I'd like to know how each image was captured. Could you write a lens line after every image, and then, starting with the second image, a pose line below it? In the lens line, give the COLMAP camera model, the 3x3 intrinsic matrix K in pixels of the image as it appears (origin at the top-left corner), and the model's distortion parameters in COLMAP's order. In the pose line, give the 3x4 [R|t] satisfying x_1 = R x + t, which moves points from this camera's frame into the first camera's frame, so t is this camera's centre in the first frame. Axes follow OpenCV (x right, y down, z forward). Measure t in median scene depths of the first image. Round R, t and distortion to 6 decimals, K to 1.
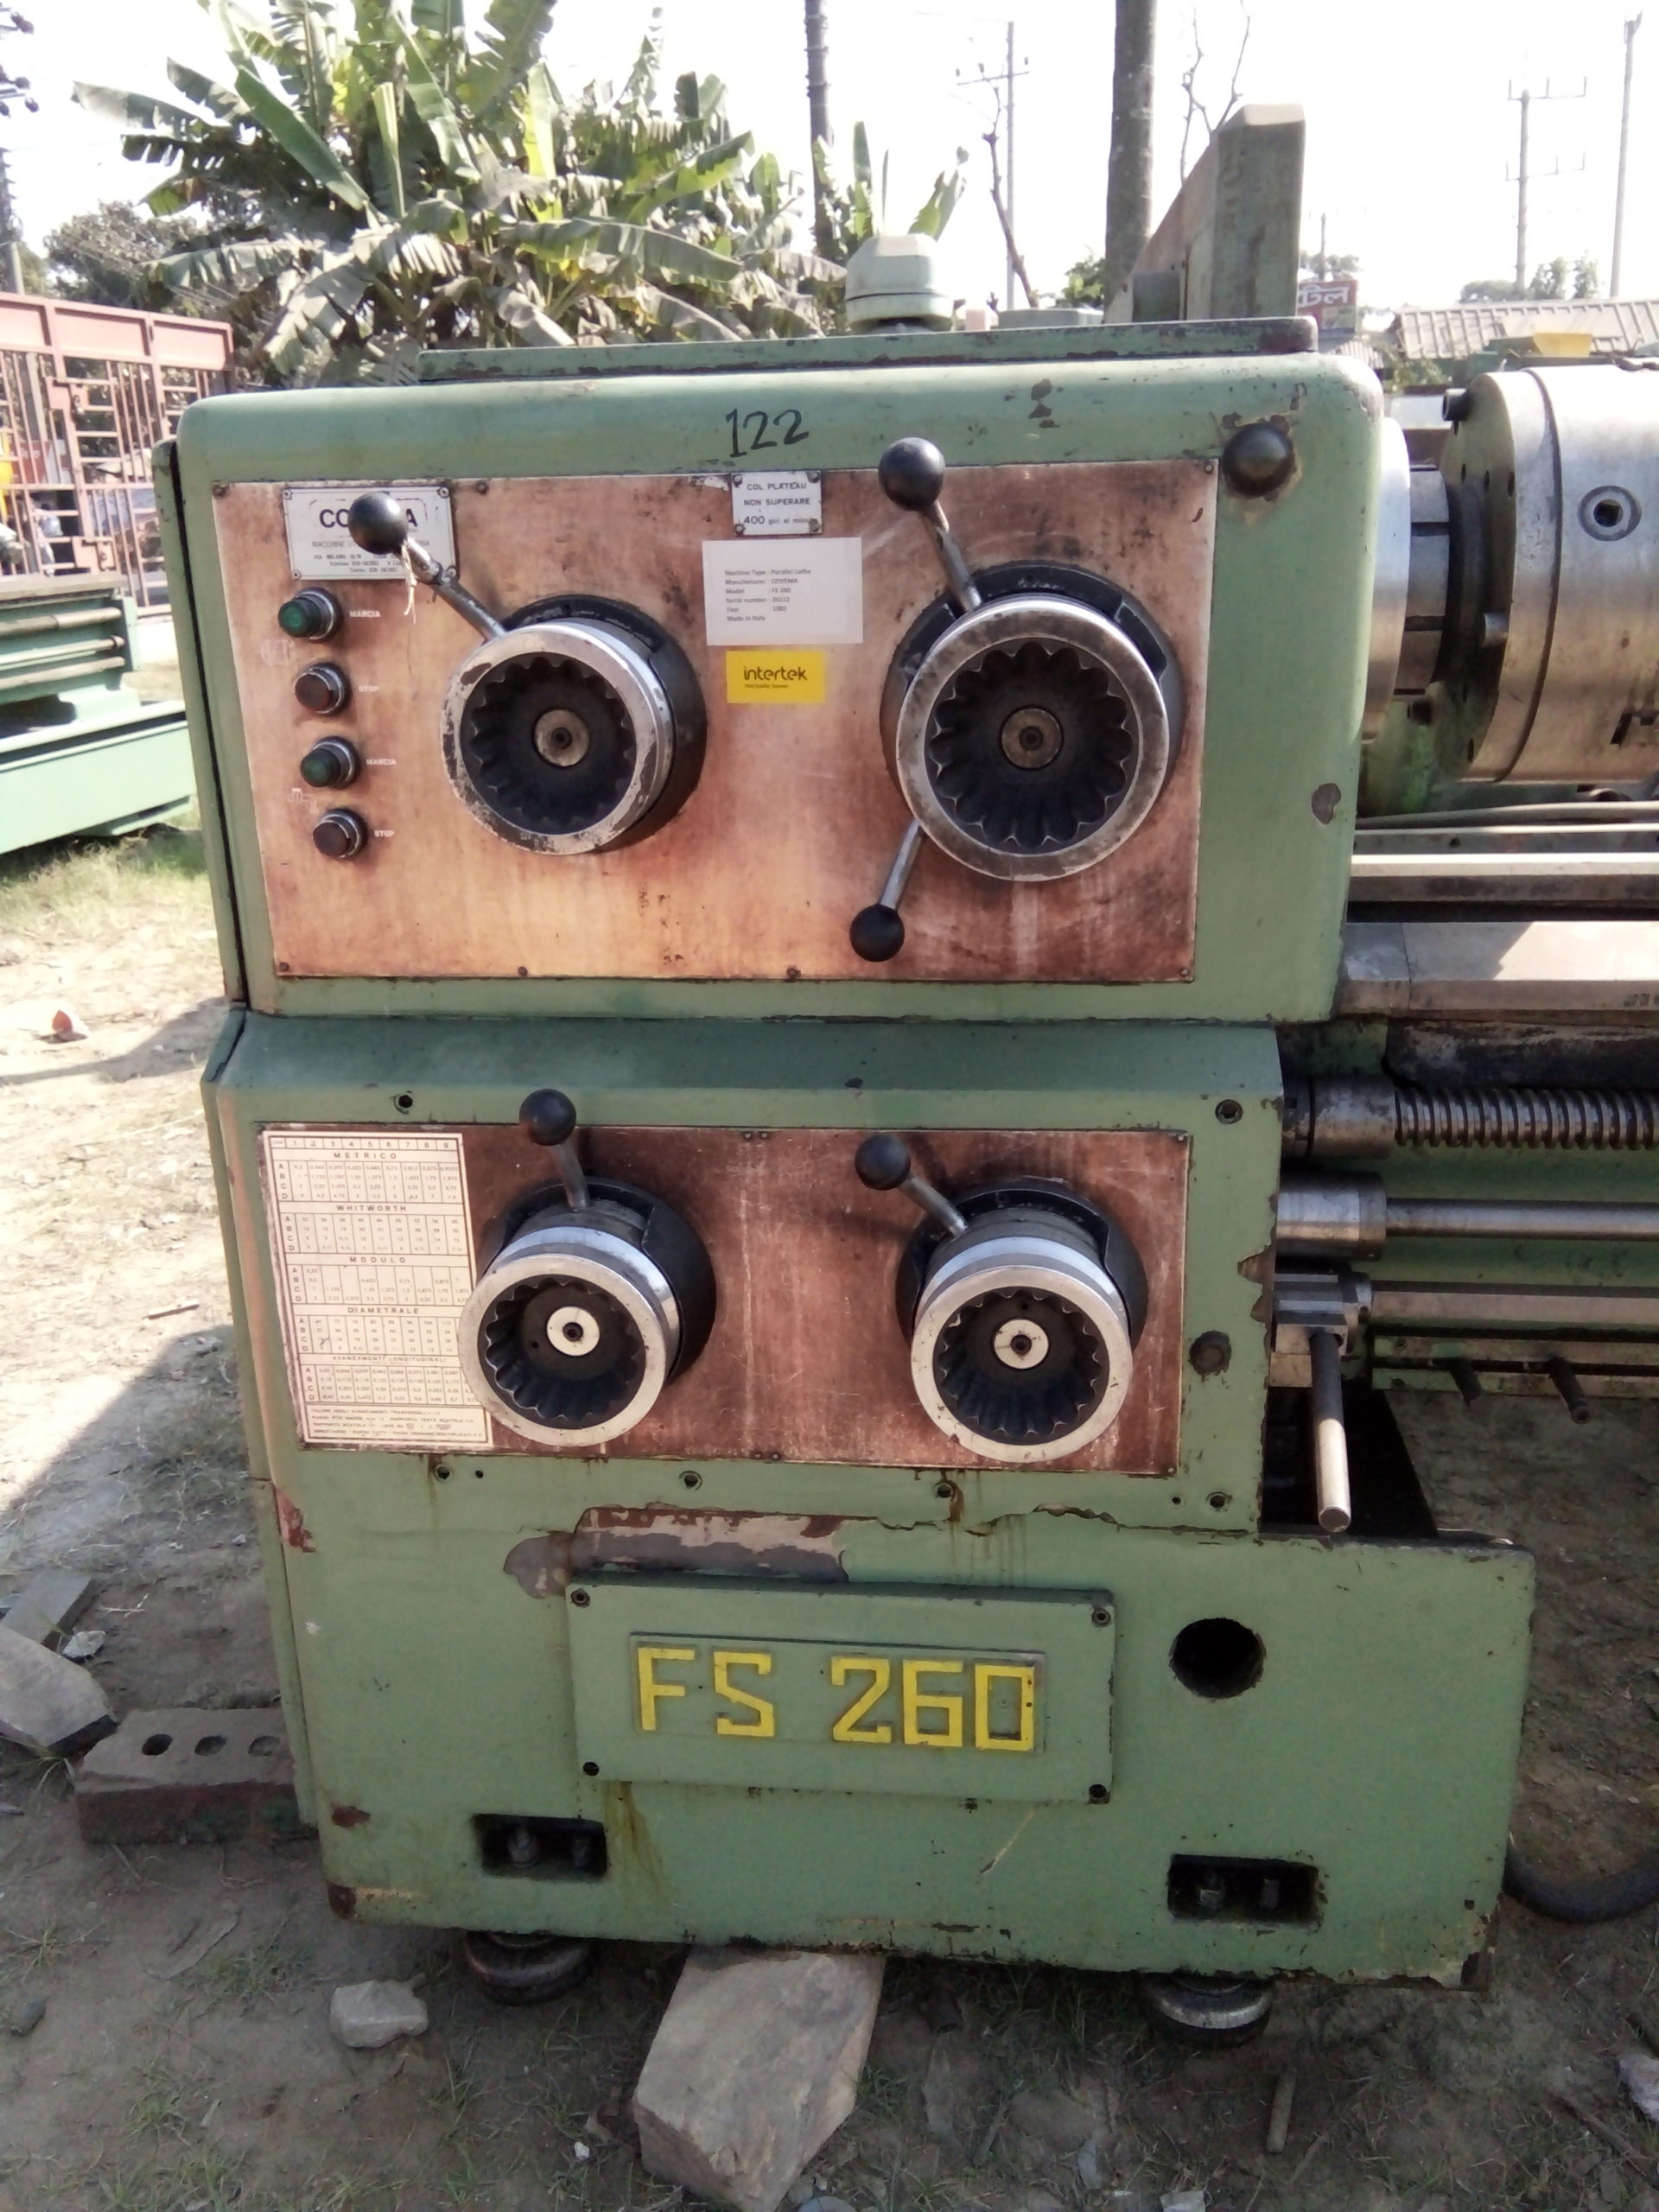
lens RADIAL K [[1813.2, 0, 847.8], [0, 1813.2, 1122.0], [0, 0, 1]] dist [0.070549, -0.095642]
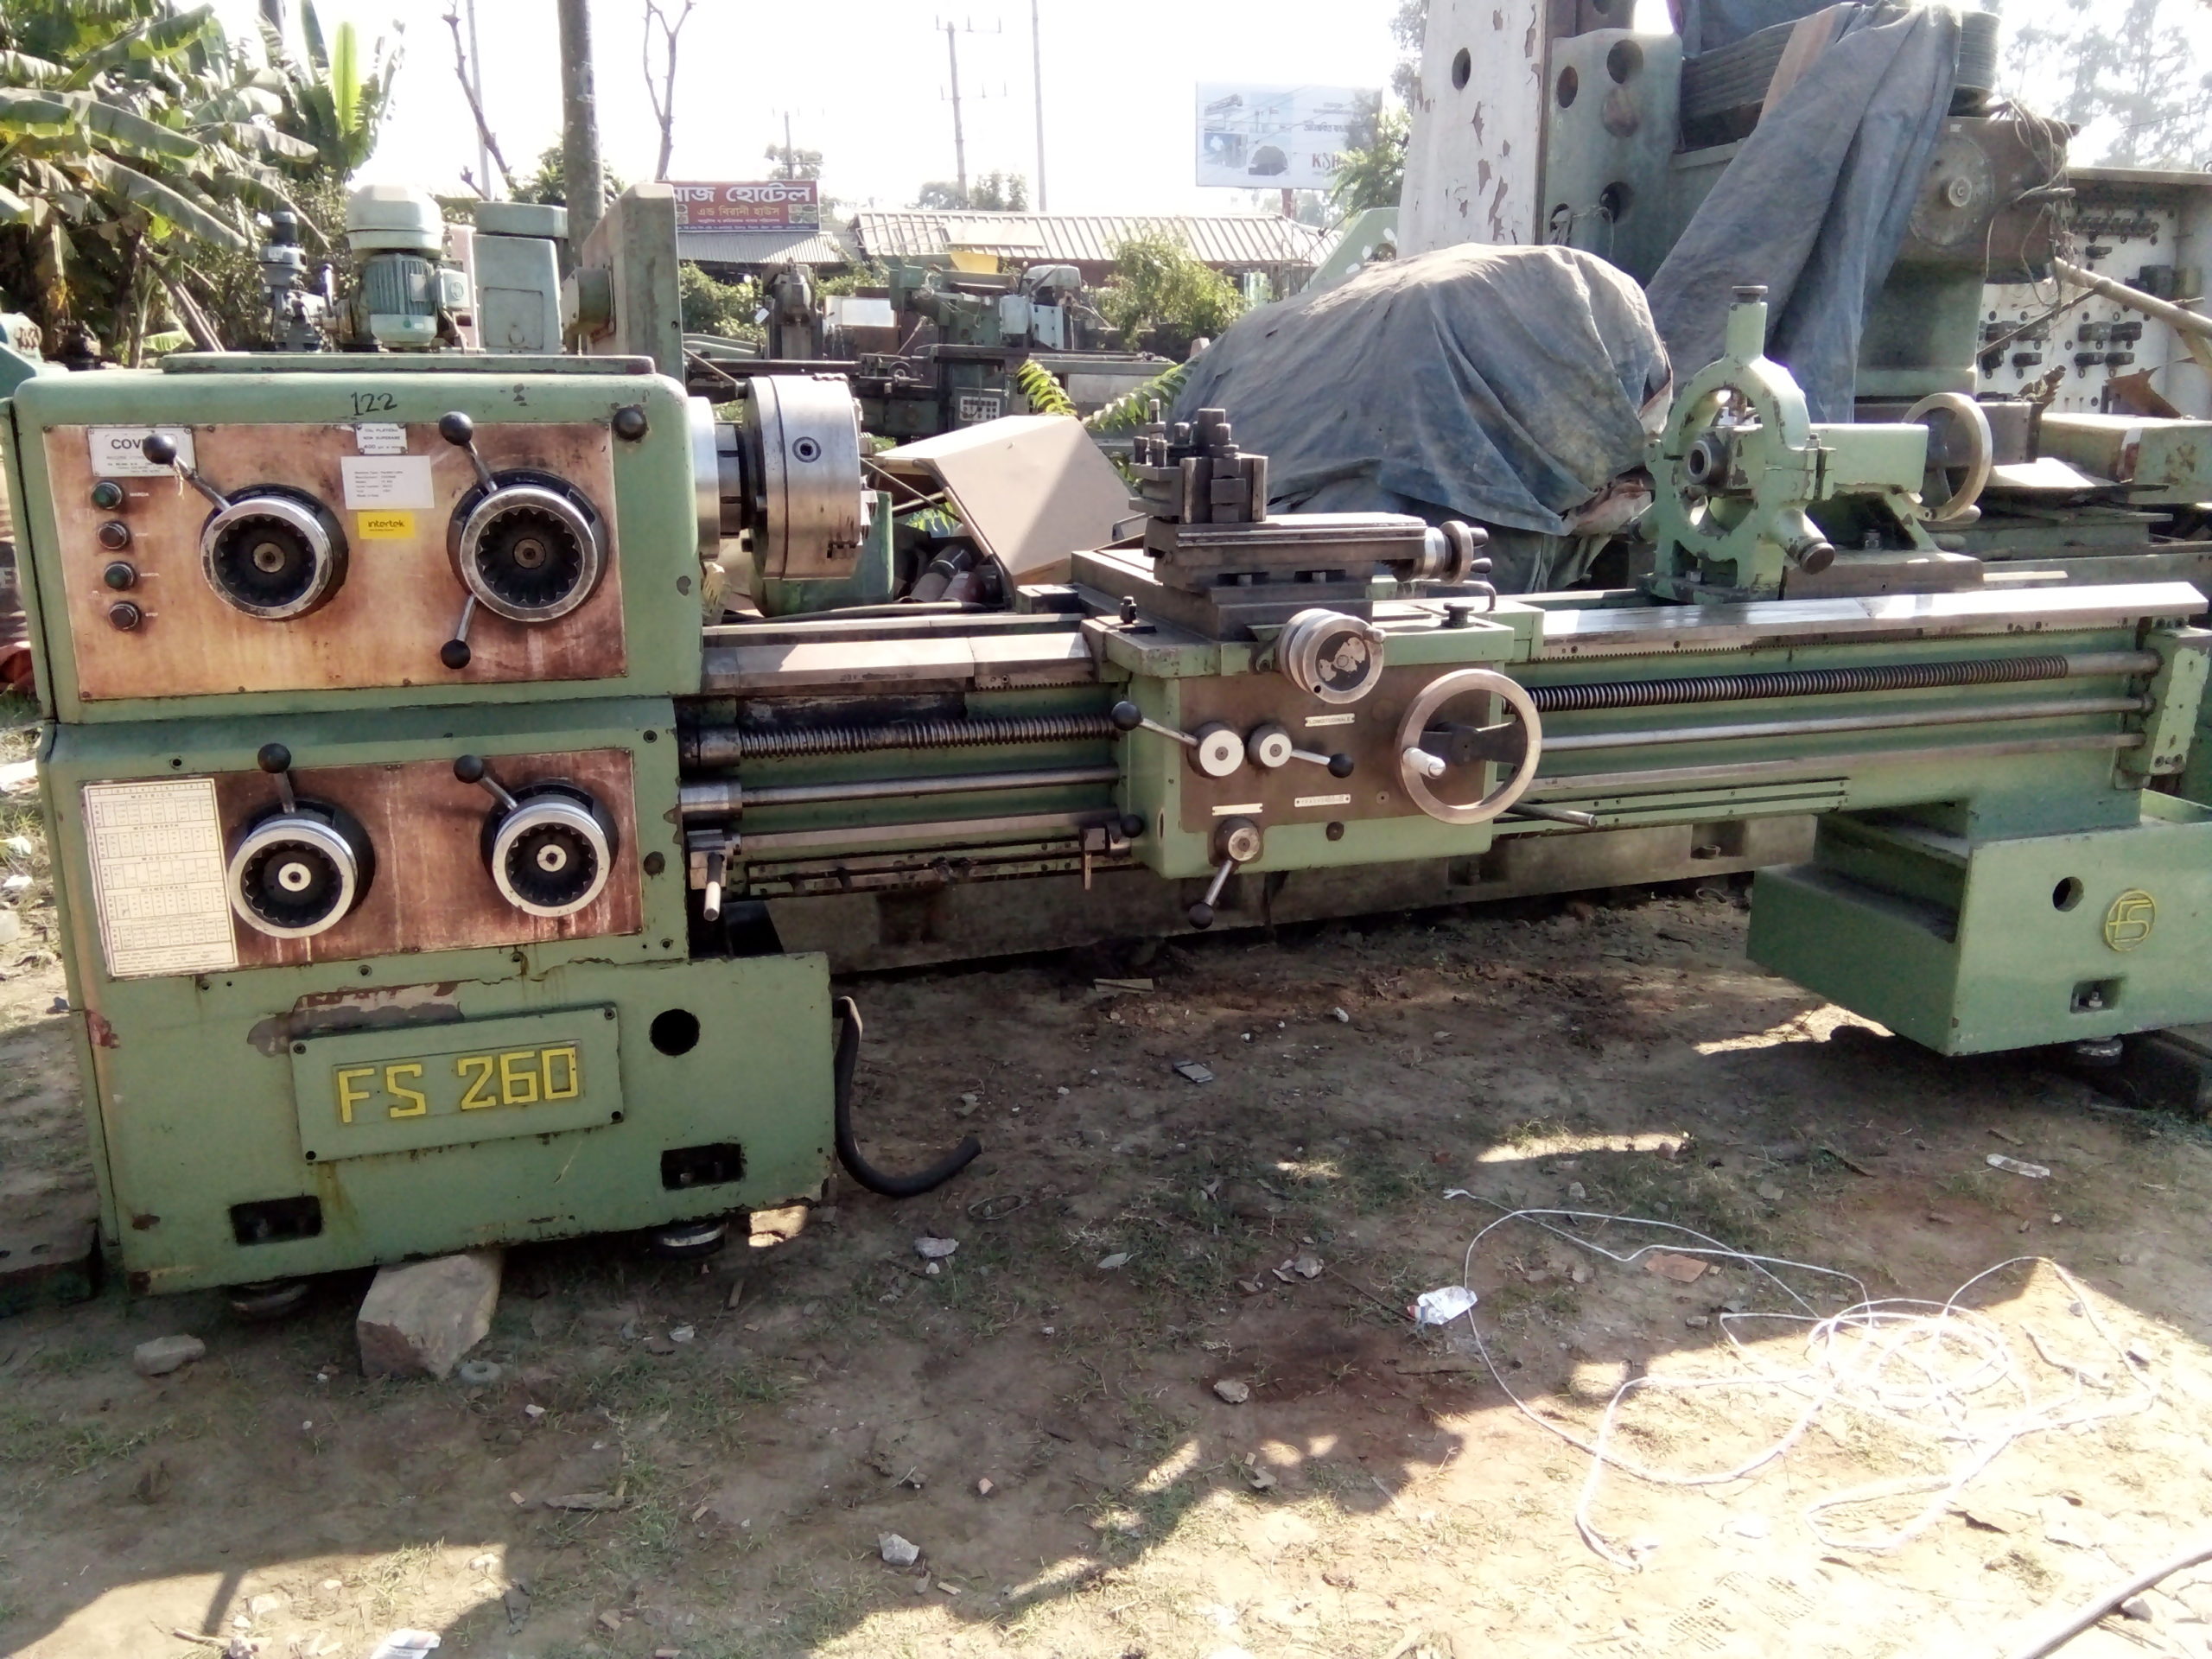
lens RADIAL K [[1813.2, 0, 1119.4], [0, 1813.2, 826.0], [0, 0, 1]] dist [0.070549, -0.095642]
pose [[0.920989, -0.072866, 0.382714, -0.081652], [0.103921, 0.992708, -0.061078, 0.242414], [-0.375473, 0.096024, 0.921845, -0.940801]]
